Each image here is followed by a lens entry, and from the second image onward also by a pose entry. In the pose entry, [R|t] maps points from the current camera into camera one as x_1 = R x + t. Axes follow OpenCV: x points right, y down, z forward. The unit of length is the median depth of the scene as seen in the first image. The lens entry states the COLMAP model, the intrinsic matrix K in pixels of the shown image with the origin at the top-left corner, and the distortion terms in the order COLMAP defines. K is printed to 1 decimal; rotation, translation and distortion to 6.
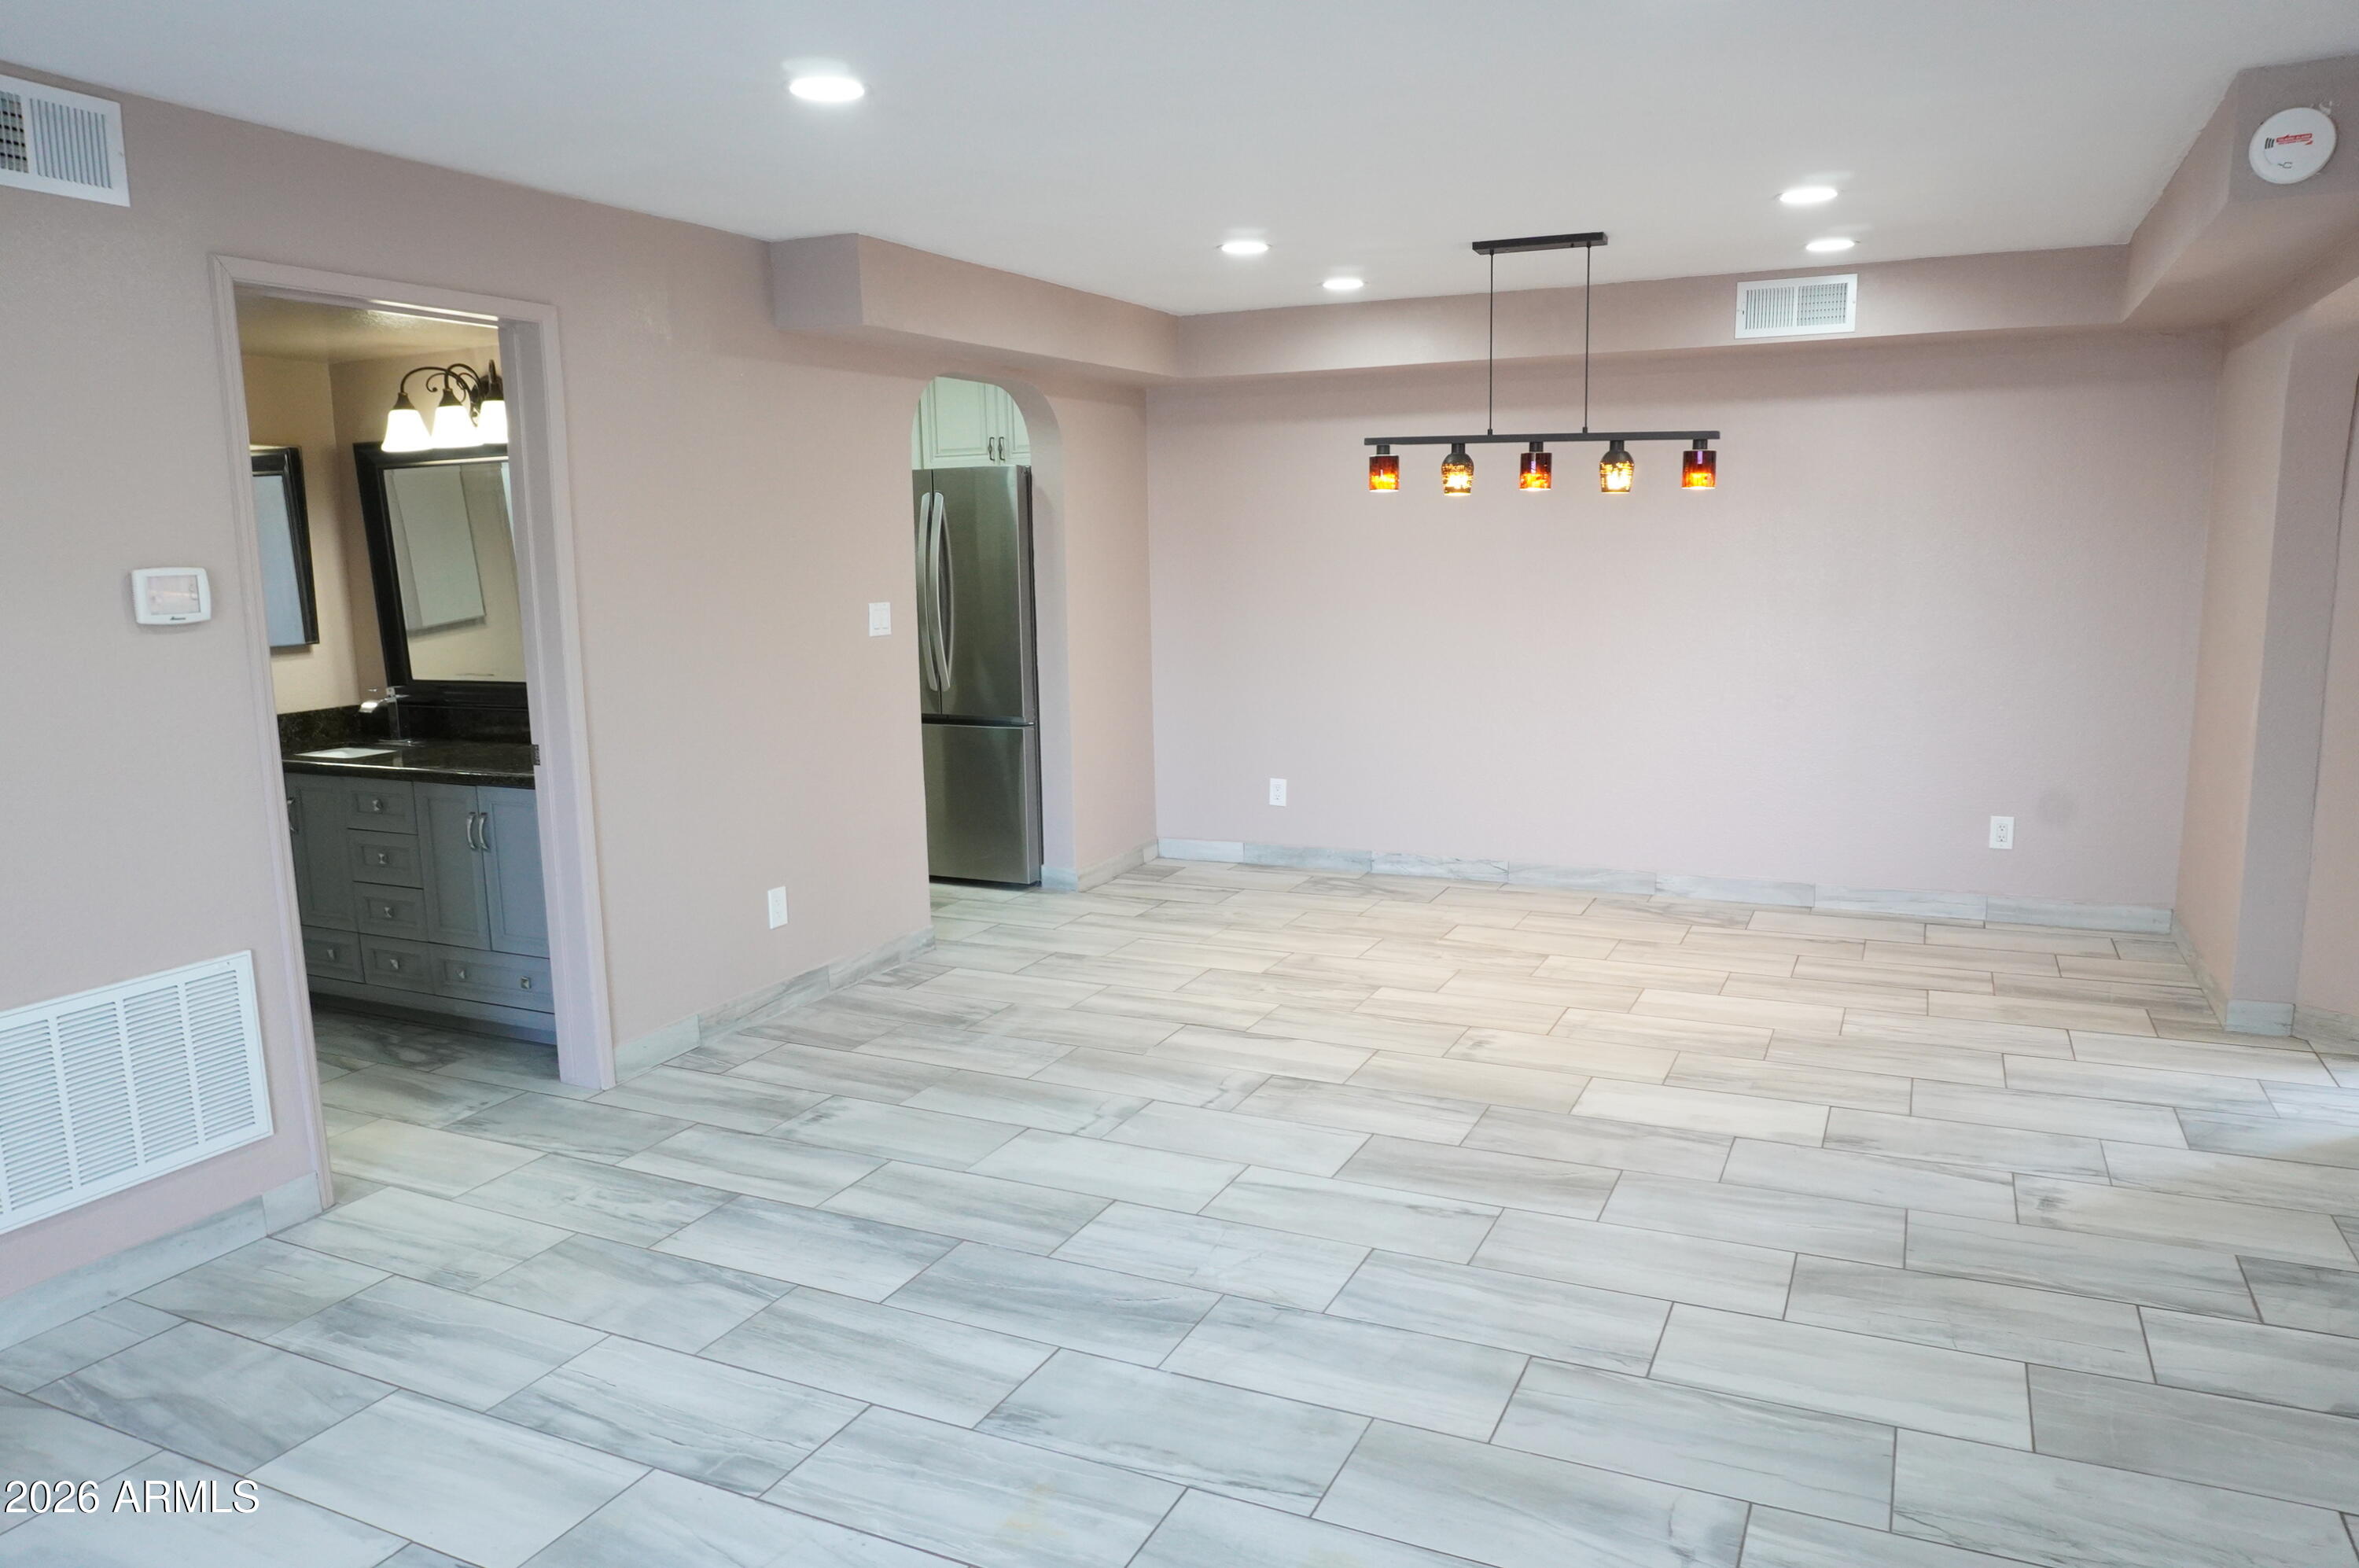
lens RADIAL K [[1595.5, 0, 1191.9], [0, 1595.5, 784.4], [0, 0, 1]] dist [-0.033117, 0.026540]
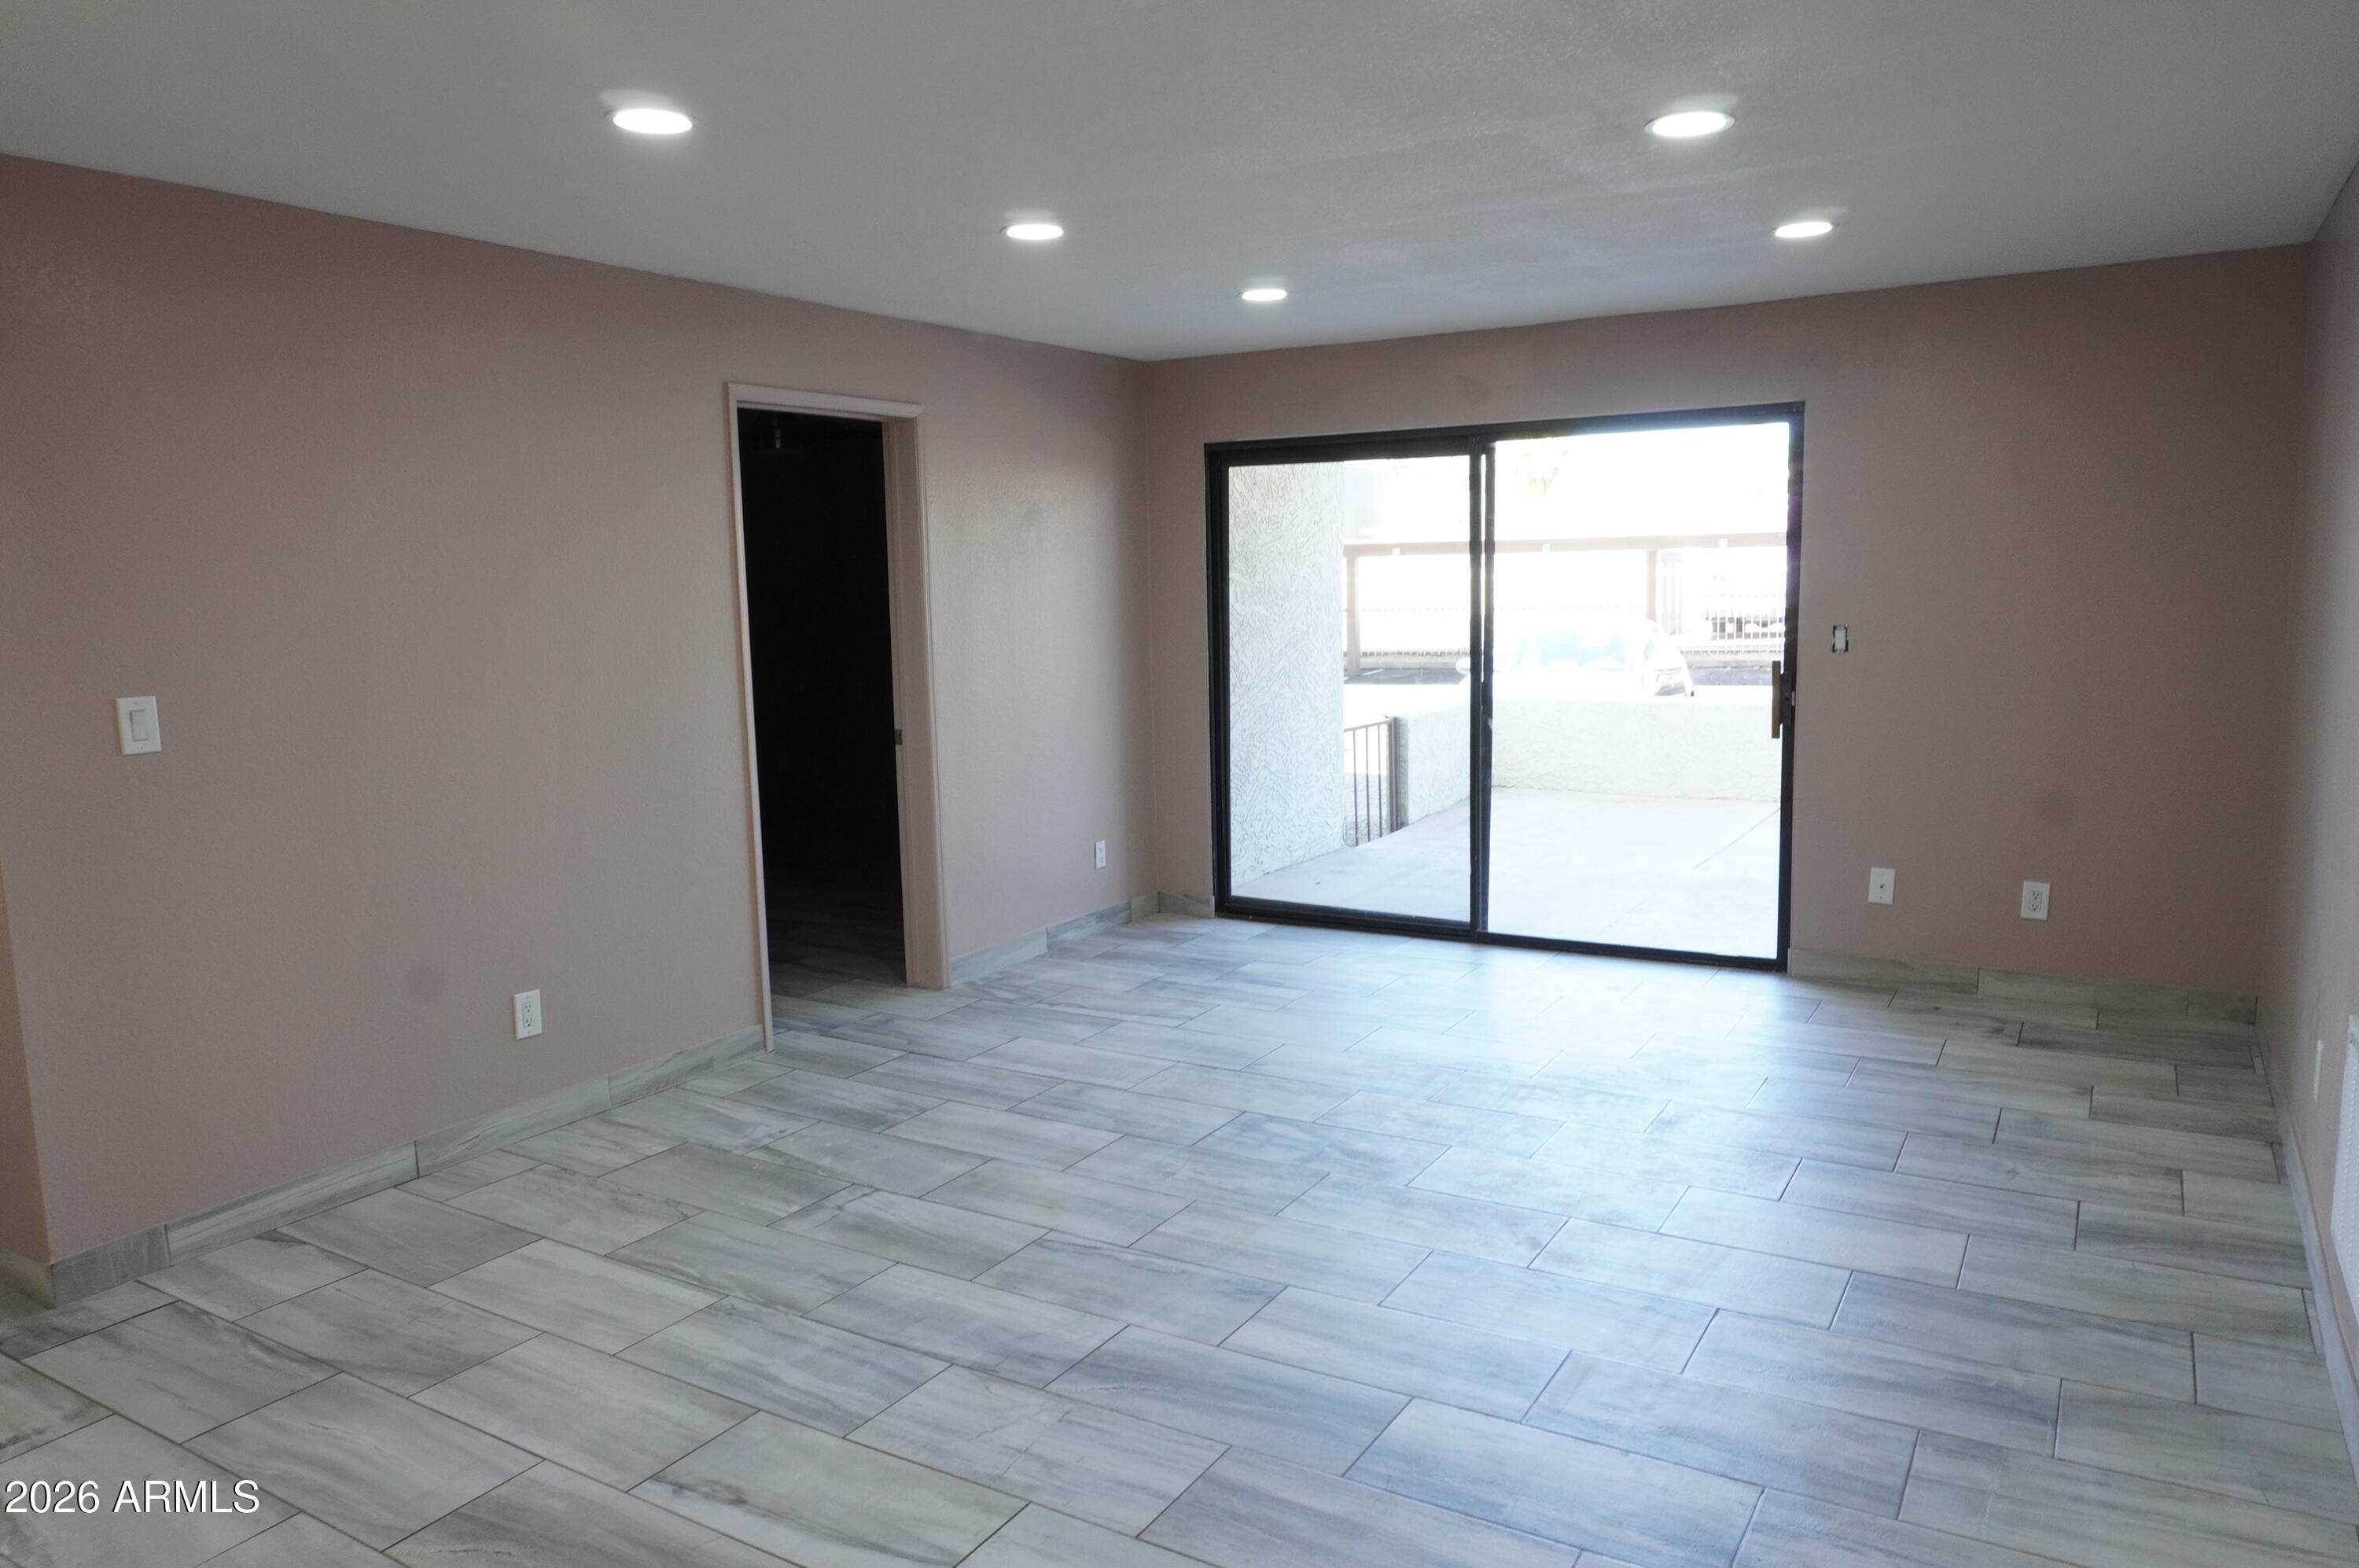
lens RADIAL K [[1595.5, 0, 1191.9], [0, 1595.5, 784.4], [0, 0, 1]] dist [-0.033117, 0.026540]
pose [[-0.994120, 0.033934, 0.102834, -0.181765], [0.061250, 0.959336, 0.275543, -0.281009], [-0.089302, 0.280221, -0.955773, 1.849014]]
